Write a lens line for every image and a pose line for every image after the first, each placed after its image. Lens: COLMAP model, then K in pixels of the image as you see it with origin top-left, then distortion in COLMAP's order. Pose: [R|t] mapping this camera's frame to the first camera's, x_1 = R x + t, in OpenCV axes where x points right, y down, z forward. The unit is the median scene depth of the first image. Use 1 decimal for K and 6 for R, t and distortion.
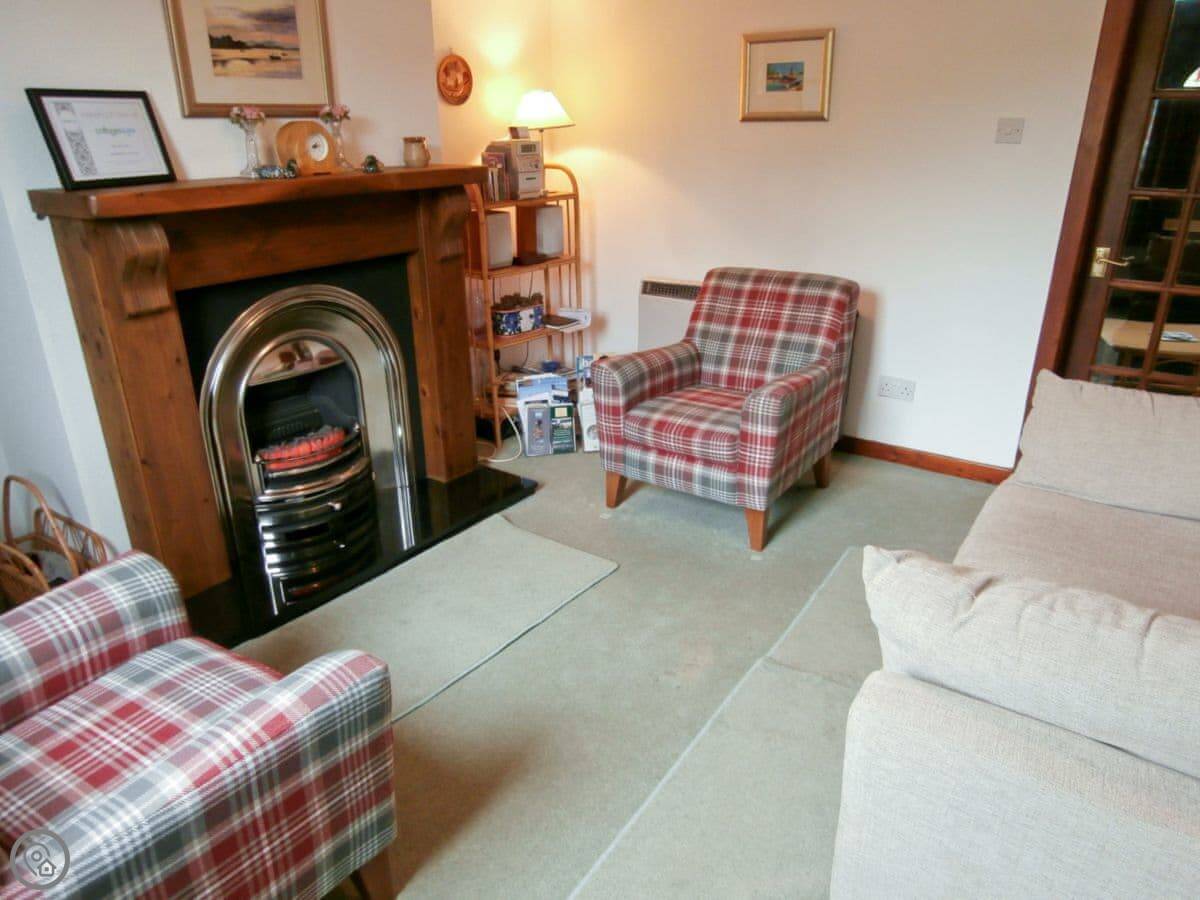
lens RADIAL K [[808.2, 0, 600.0], [0, 808.2, 450.0], [0, 0, 1]] dist [0.004246, -0.000060]
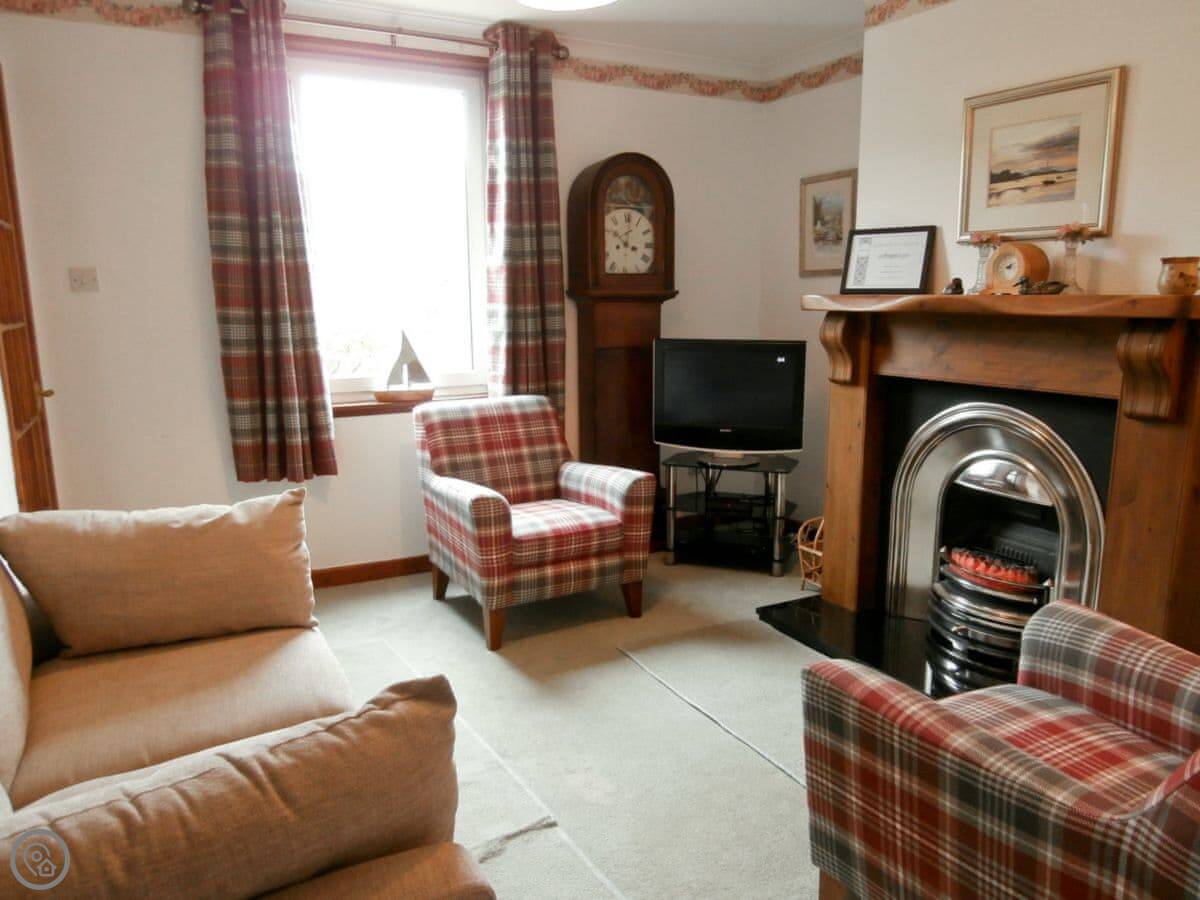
lens RADIAL K [[915.0, 0, 600.0], [0, 915.0, 450.0], [0, 0, 1]] dist [-0.000993, 0.001061]
pose [[-0.404639, 0.188883, -0.894757, 0.902081], [-0.321959, 0.886366, 0.332713, -0.401672], [0.855926, 0.422704, -0.297846, 1.030765]]
